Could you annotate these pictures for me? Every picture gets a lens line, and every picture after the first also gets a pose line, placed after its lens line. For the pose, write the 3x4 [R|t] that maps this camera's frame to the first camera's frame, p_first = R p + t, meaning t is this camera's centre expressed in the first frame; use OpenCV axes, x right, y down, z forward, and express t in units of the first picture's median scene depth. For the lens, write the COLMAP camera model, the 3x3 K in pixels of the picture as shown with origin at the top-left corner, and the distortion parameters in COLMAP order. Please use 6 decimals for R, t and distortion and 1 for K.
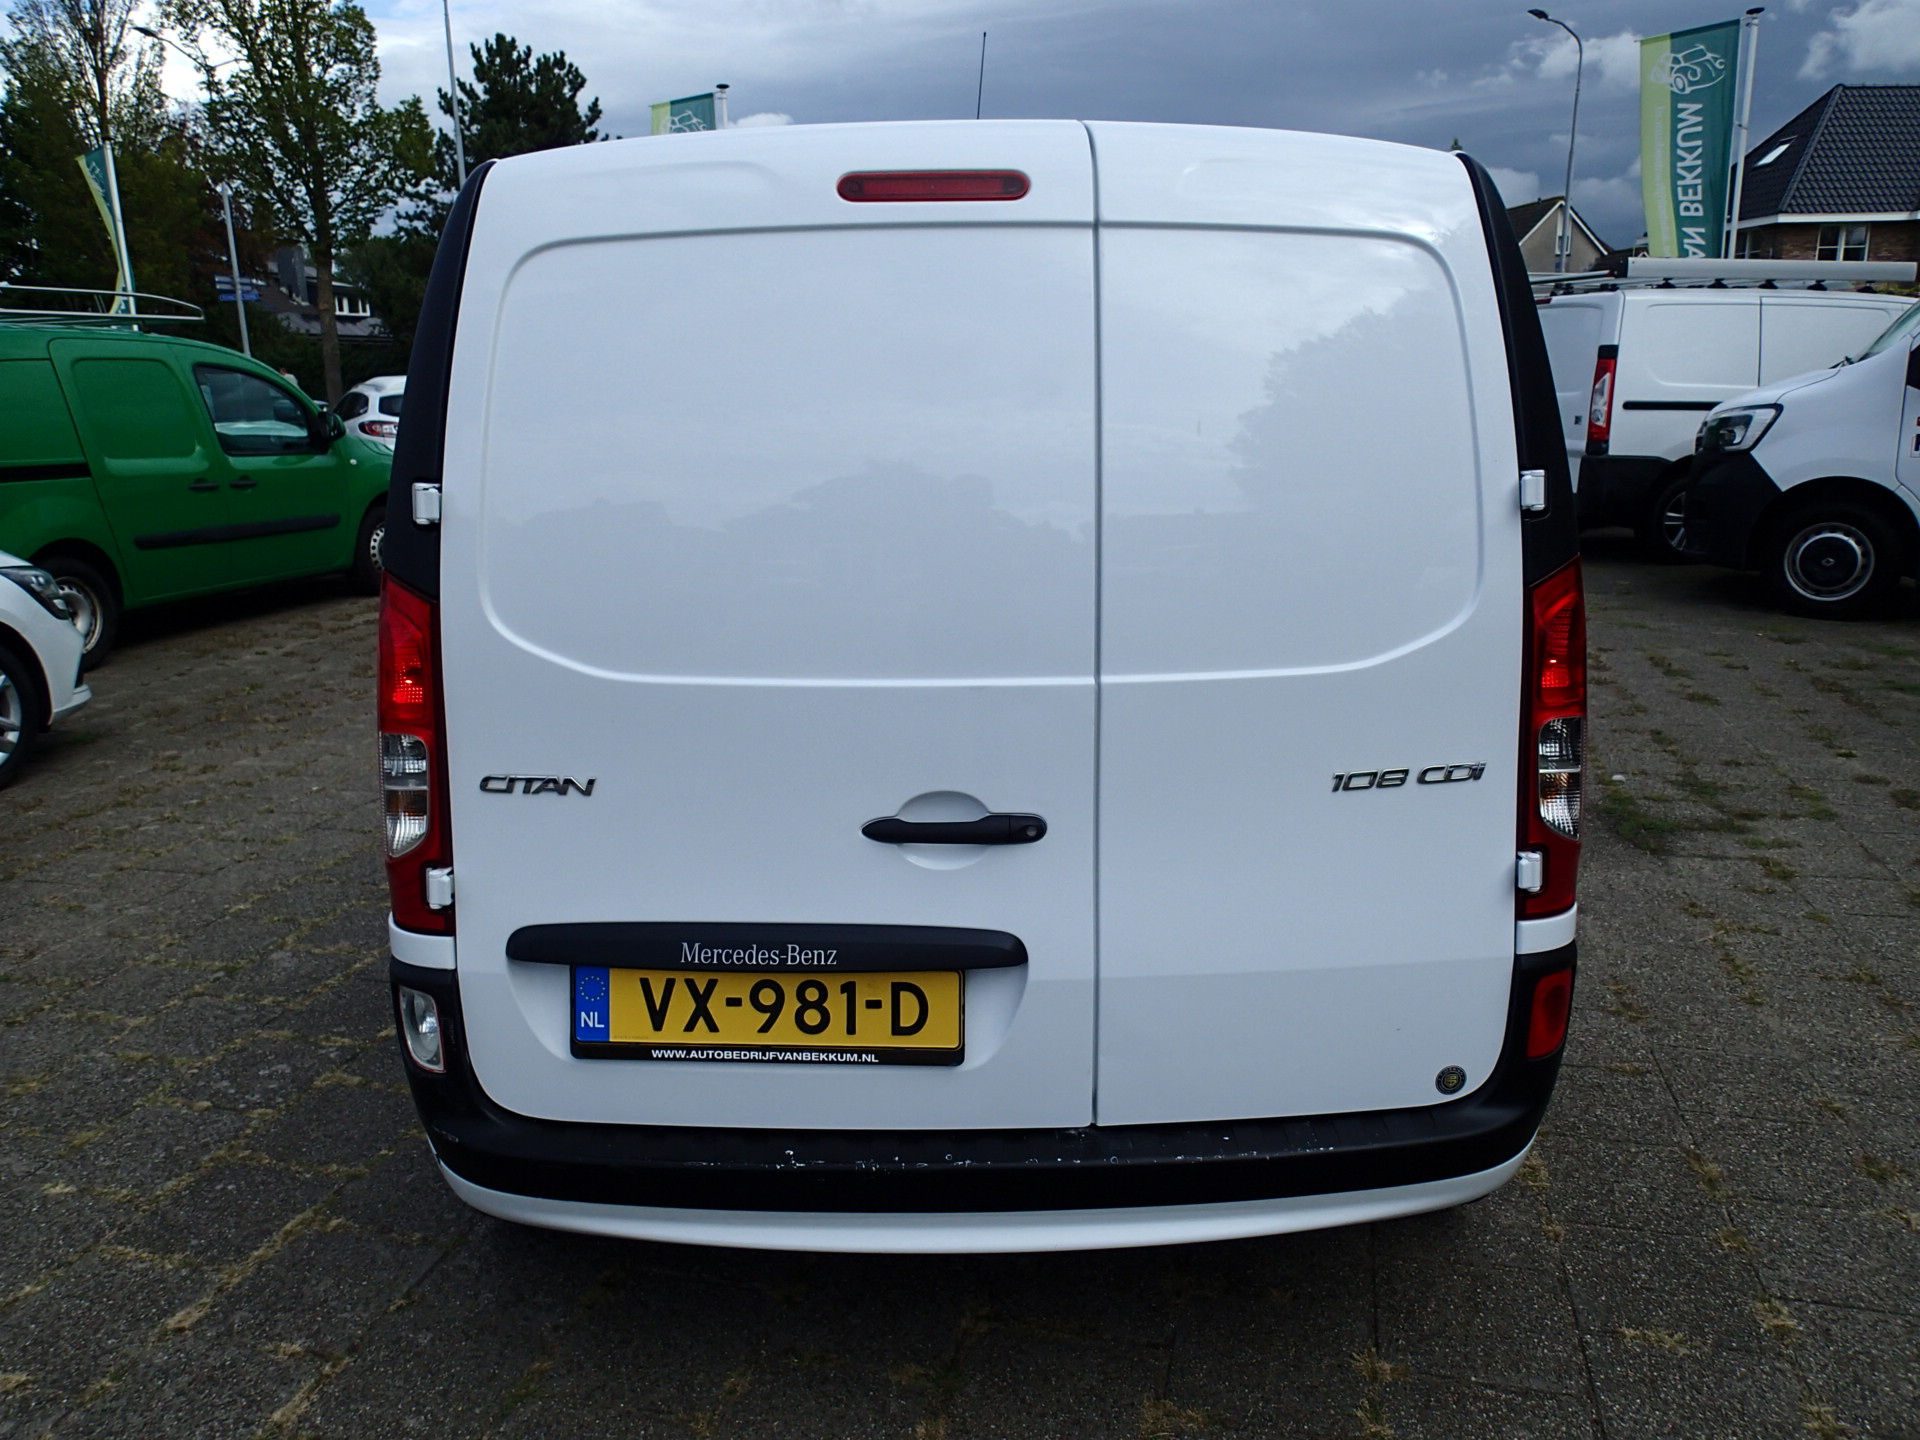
lens RADIAL K [[1423.1, 0, 969.9], [0, 1423.1, 724.7], [0, 0, 1]] dist [-0.000965, -0.003671]
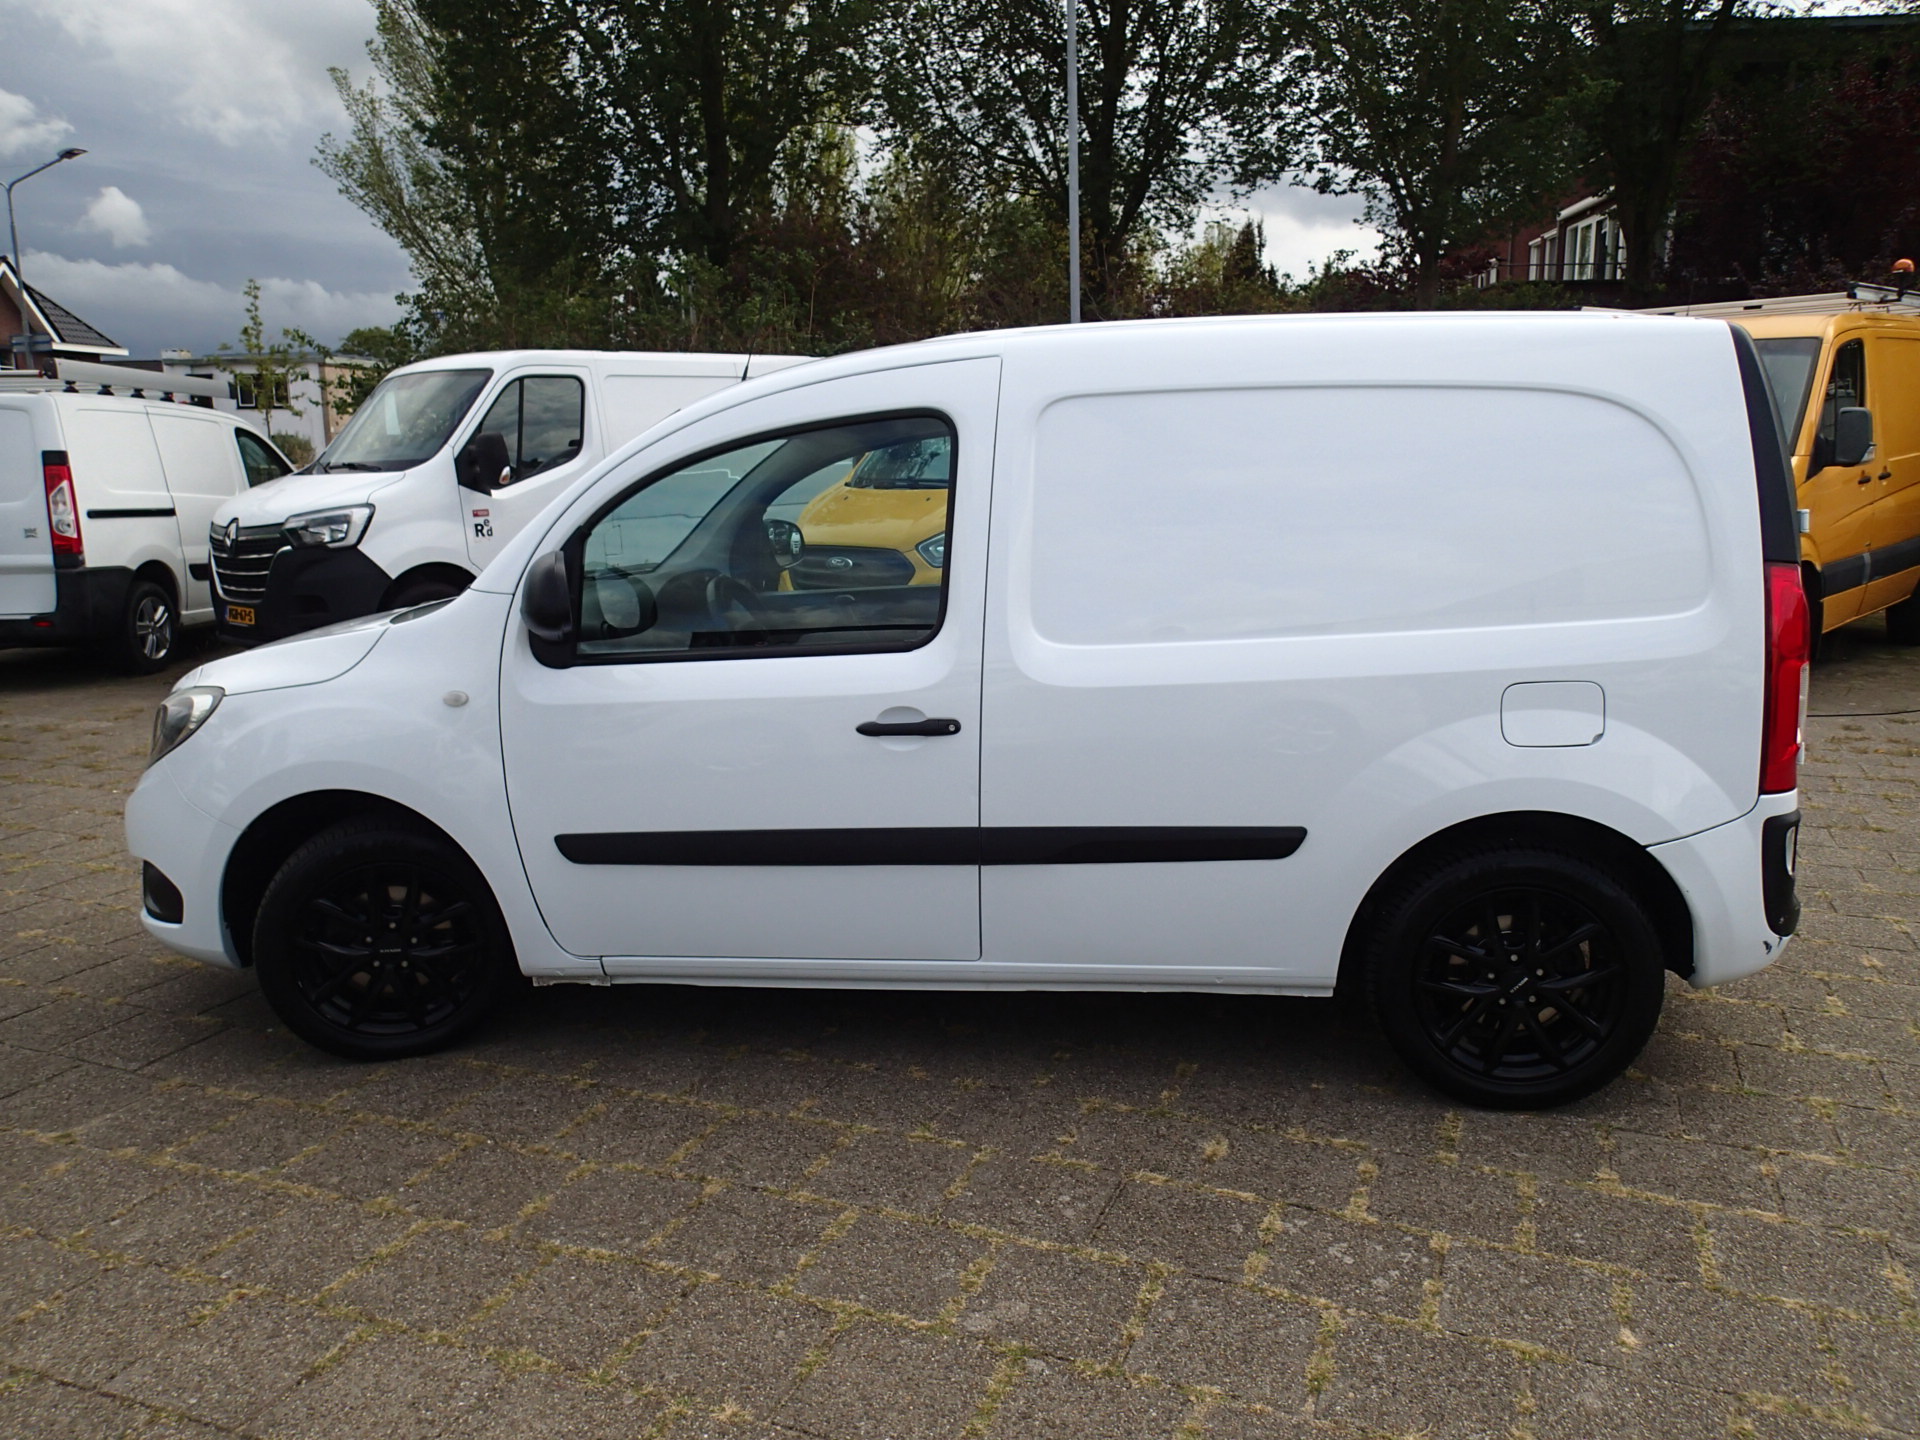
lens RADIAL K [[1417.2, 0, 965.1], [0, 1417.2, 753.6], [0, 0, 1]] dist [0.003526, -0.005050]
pose [[0.144258, -0.190415, 0.971047, -2.099741], [0.247819, 0.956991, 0.150843, -0.372247], [-0.958006, 0.218883, 0.185242, 1.616668]]
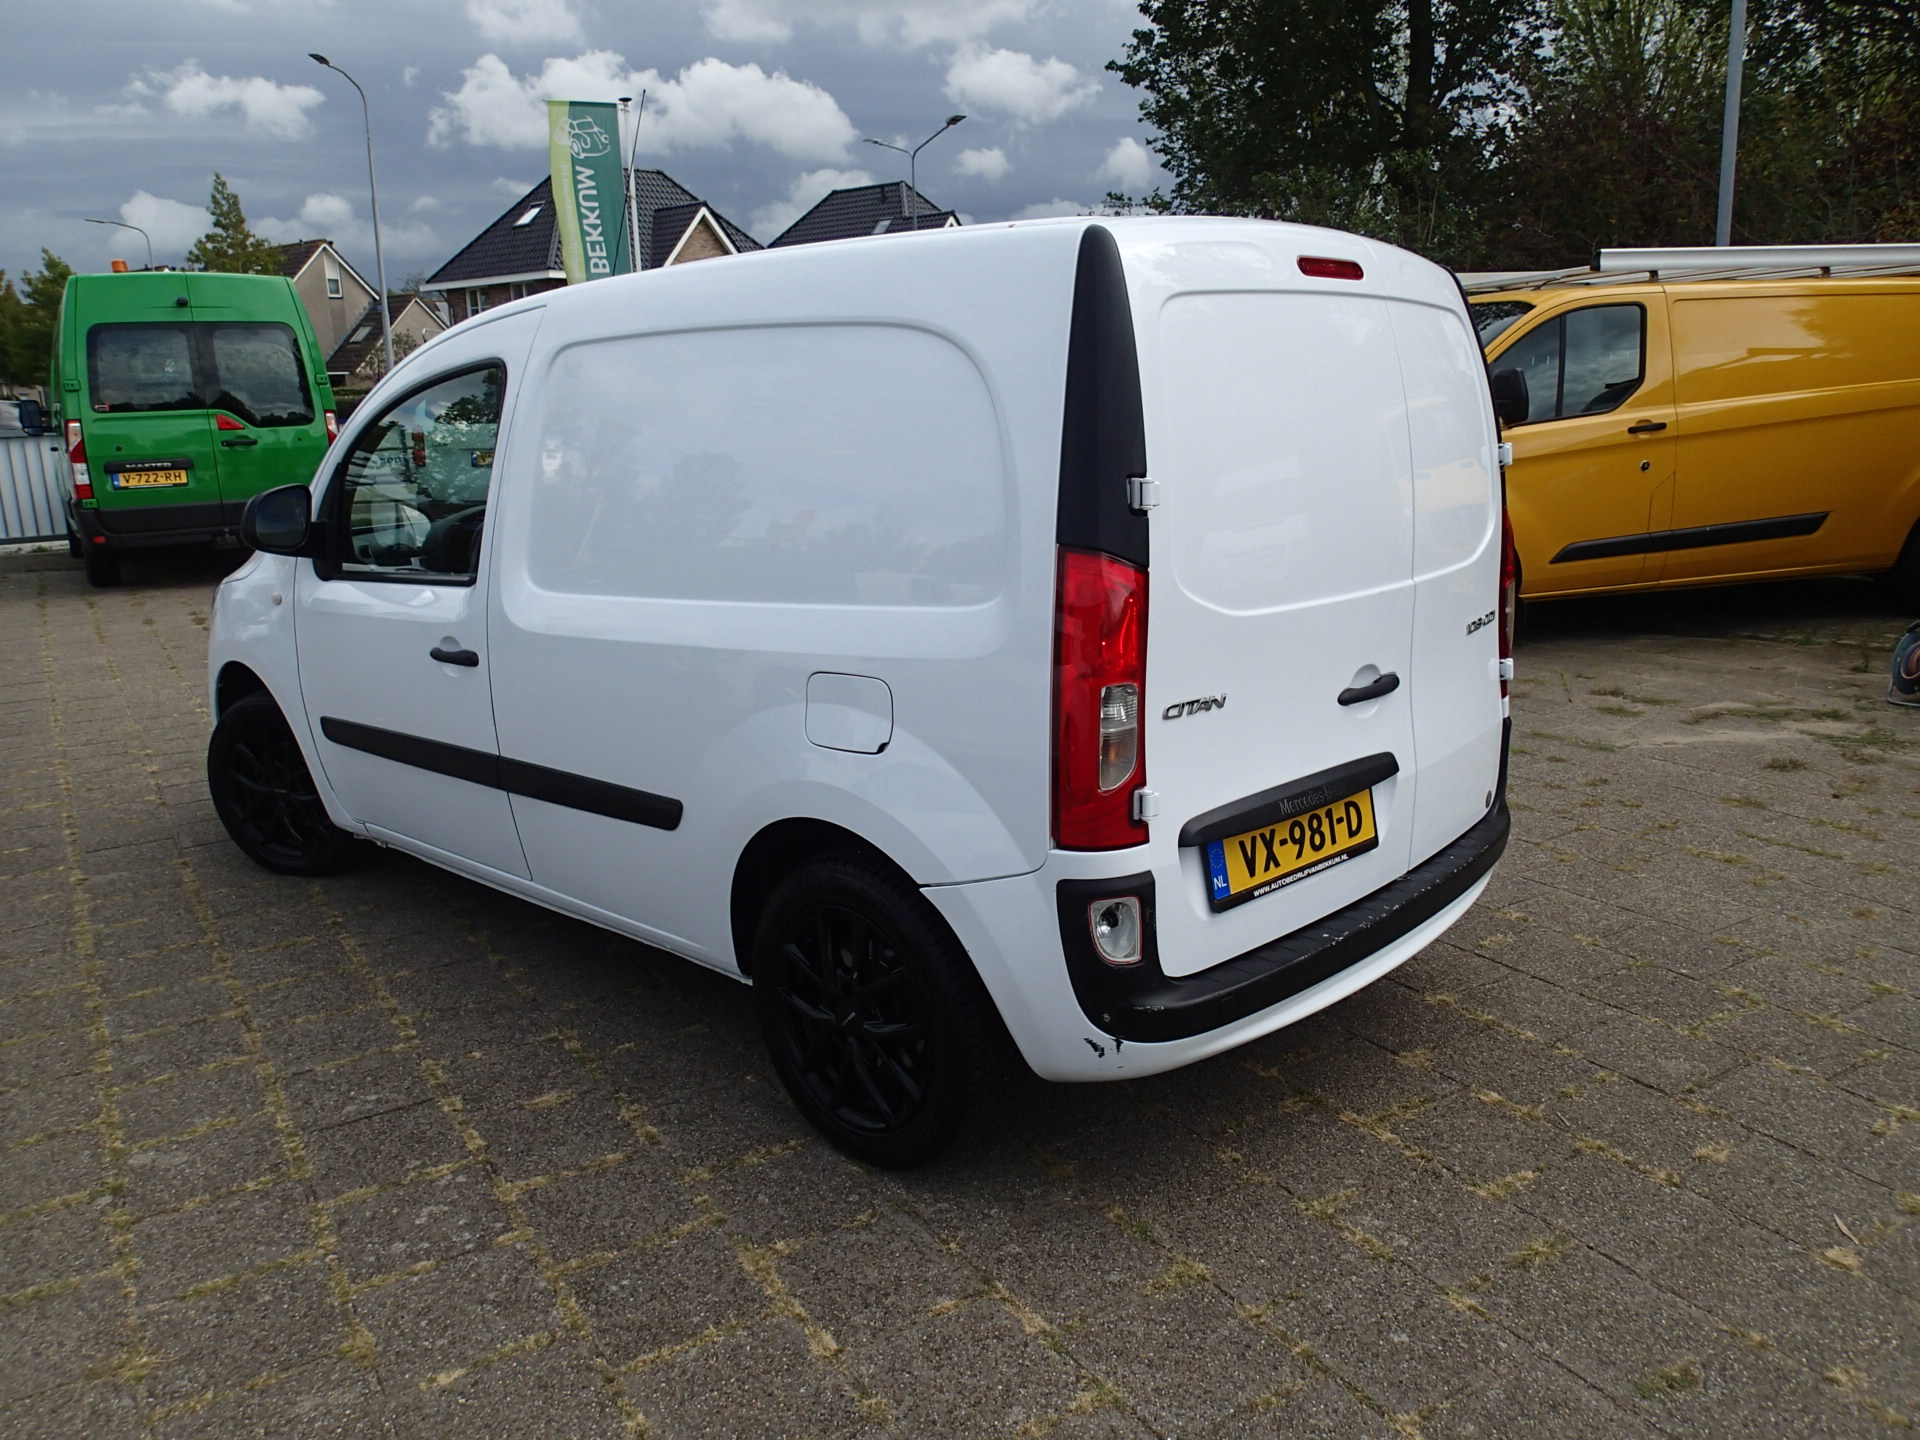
lens RADIAL K [[1424.0, 0, 974.9], [0, 1424.0, 719.0], [0, 0, 1]] dist [0.005771, -0.005365]
pose [[0.691431, -0.167904, 0.702660, -1.326639], [0.190487, 0.980570, 0.046868, -0.044932], [-0.696877, 0.101442, 0.709980, 0.211933]]
